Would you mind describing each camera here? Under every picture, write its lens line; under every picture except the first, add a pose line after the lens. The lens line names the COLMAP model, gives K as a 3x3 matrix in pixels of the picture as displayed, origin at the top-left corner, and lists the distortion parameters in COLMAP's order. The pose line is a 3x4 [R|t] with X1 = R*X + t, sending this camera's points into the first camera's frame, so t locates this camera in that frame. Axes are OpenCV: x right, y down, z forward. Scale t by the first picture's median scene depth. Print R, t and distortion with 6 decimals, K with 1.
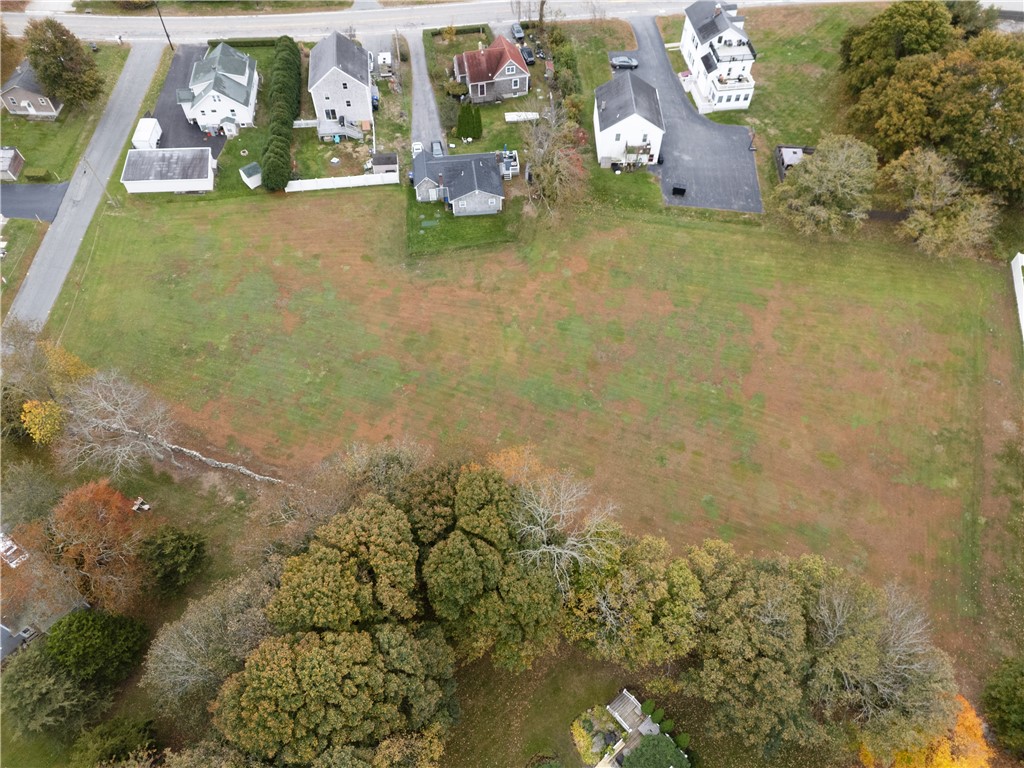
lens RADIAL K [[718.3, 0, 512.0], [0, 718.3, 384.0], [0, 0, 1]] dist [0.004675, 0.001319]
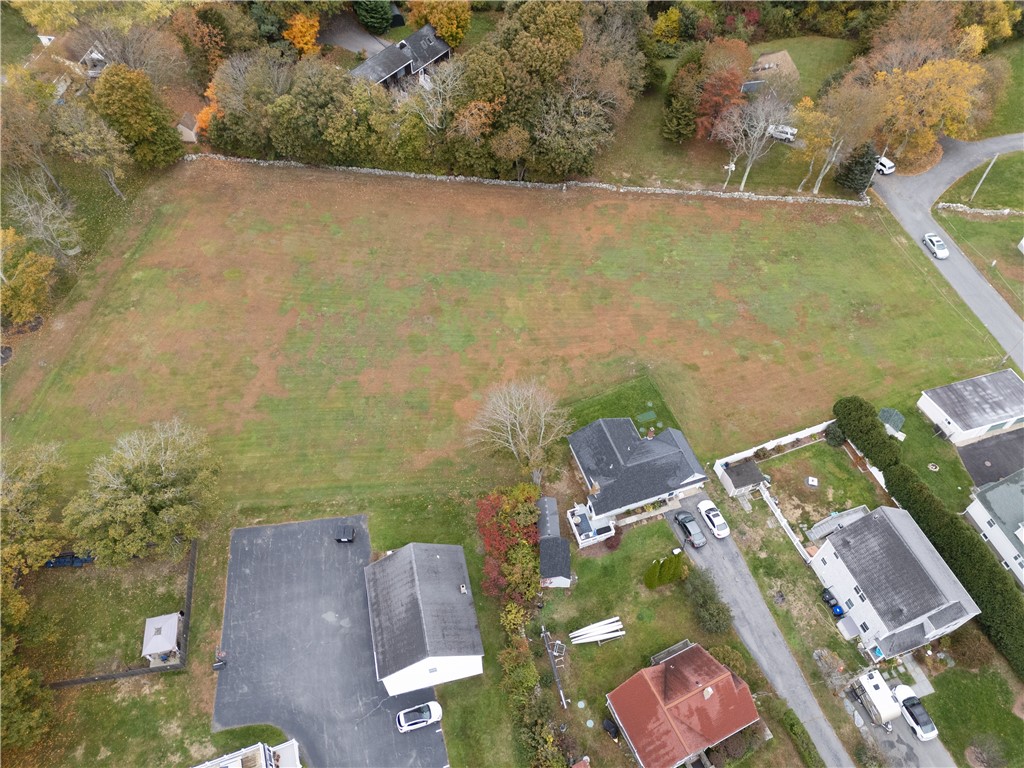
lens RADIAL K [[718.3, 0, 512.0], [0, 718.3, 384.0], [0, 0, 1]] dist [0.004675, 0.001319]
pose [[-0.975627, 0.171011, -0.137500, 0.160407], [-0.188535, -0.332656, 0.924010, -1.034932], [0.112275, 0.927413, 0.356790, 0.698819]]
